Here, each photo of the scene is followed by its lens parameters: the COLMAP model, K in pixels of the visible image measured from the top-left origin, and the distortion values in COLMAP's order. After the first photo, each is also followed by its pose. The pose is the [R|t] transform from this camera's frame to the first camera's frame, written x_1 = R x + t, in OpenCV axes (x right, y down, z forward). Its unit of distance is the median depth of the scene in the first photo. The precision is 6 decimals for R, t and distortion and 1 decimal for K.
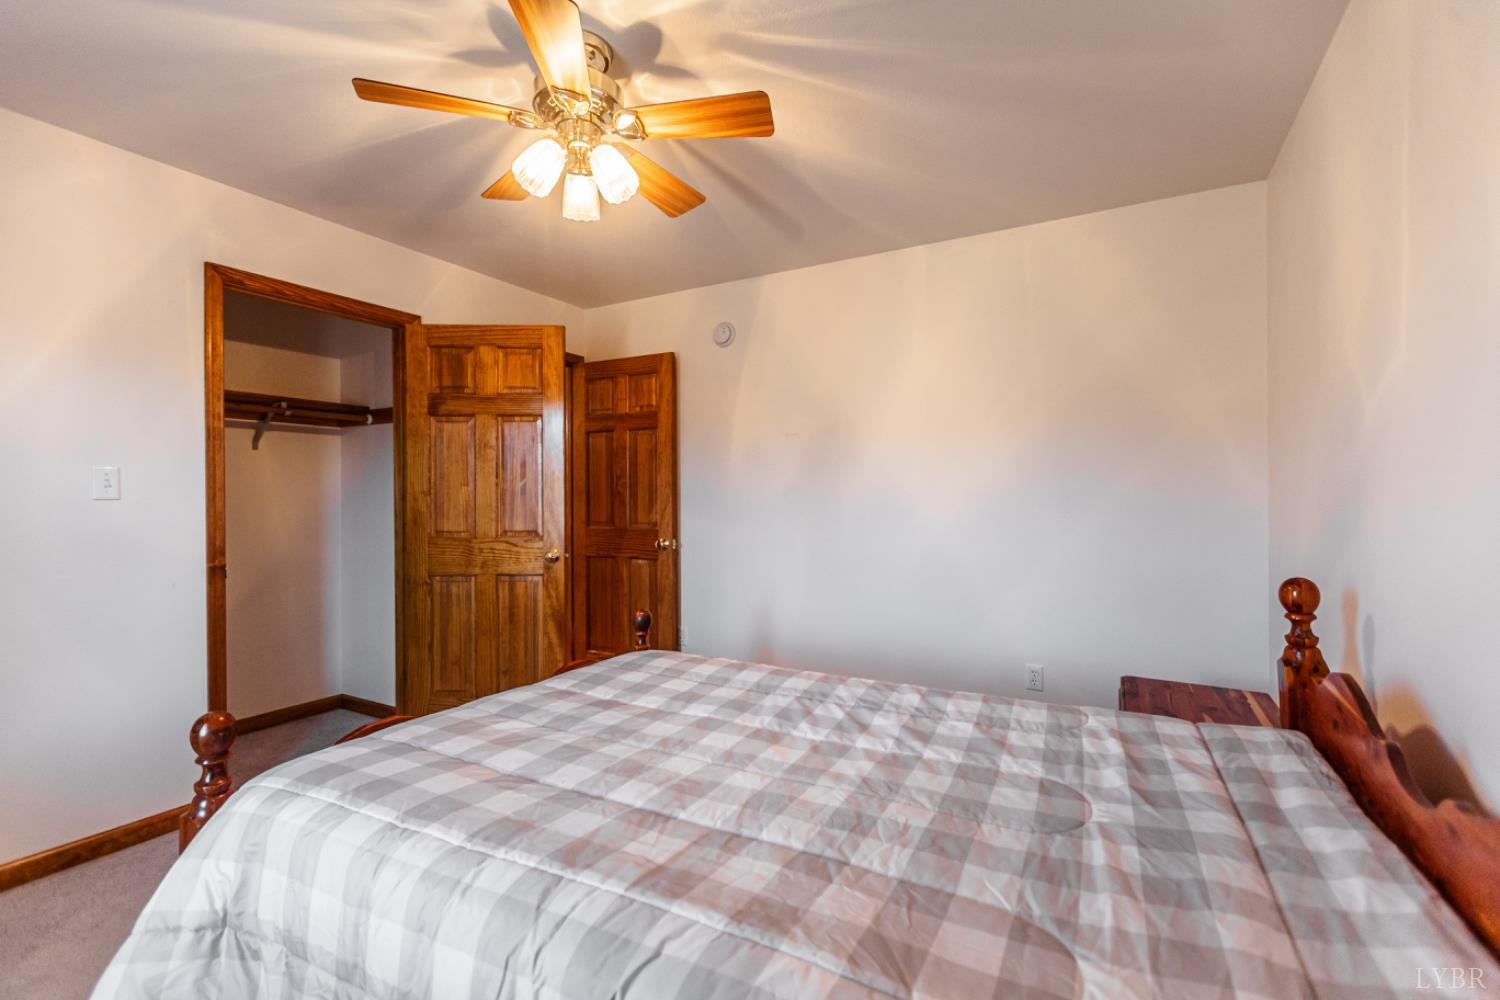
lens RADIAL K [[688.7, 0, 753.2], [0, 688.7, 496.3], [0, 0, 1]] dist [0.007243, -0.003867]
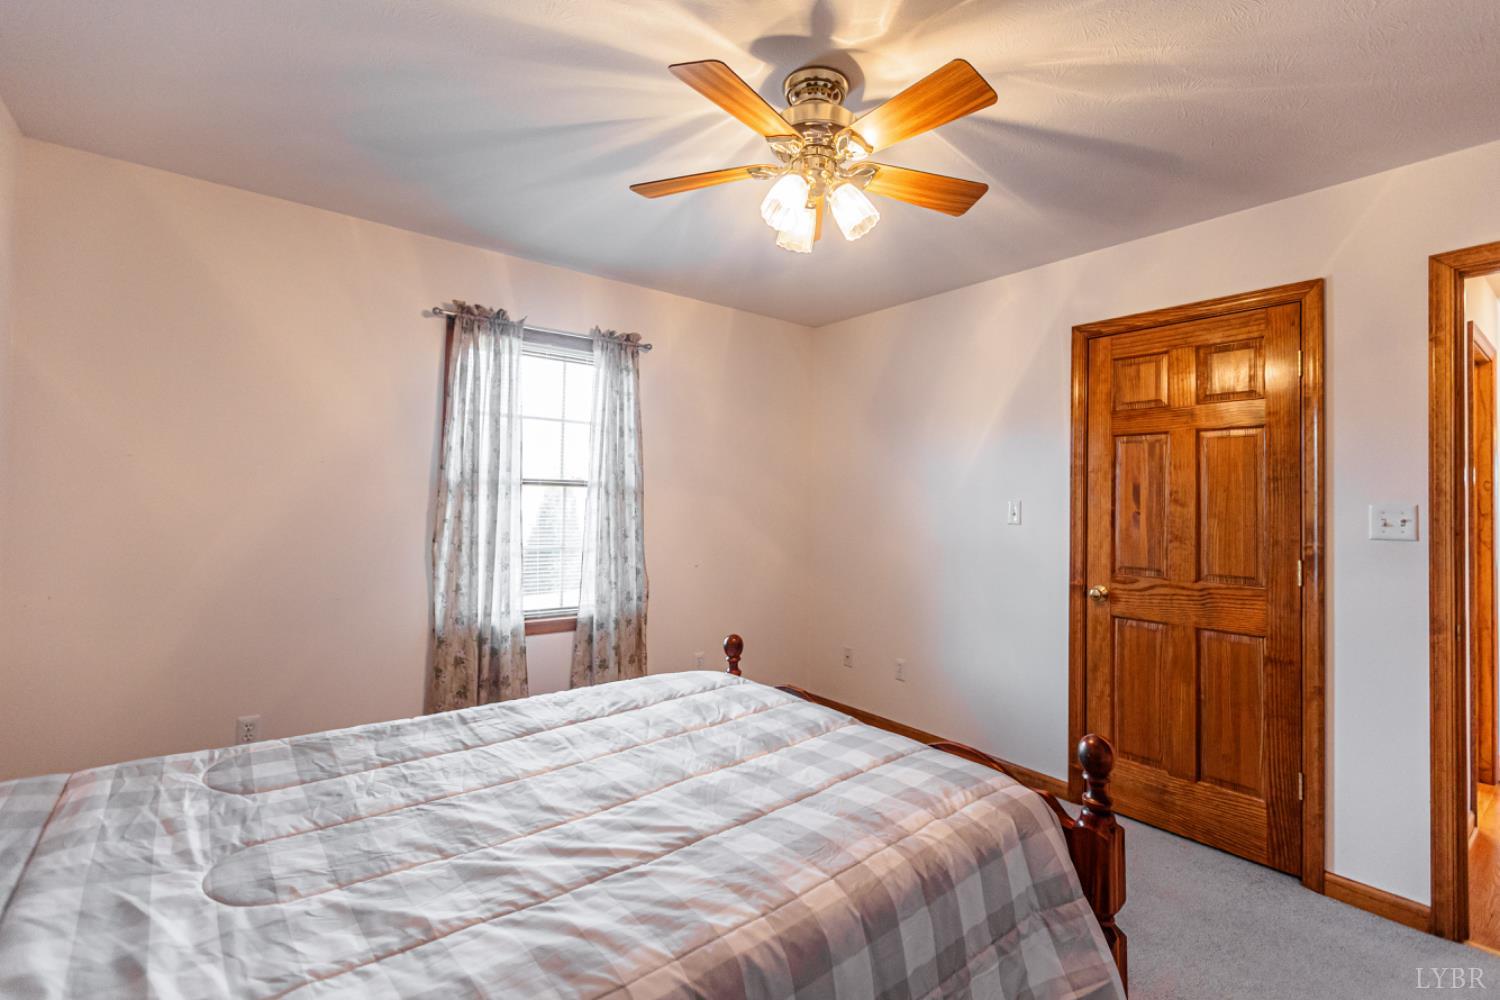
lens RADIAL K [[688.7, 0, 756.3], [0, 688.7, 493.5], [0, 0, 1]] dist [0.007243, -0.003867]
pose [[-0.405037, -0.015150, -0.914175, 1.030377], [-0.021113, 0.999751, -0.007214, -0.068064], [0.914057, 0.016379, -0.405256, 2.015838]]
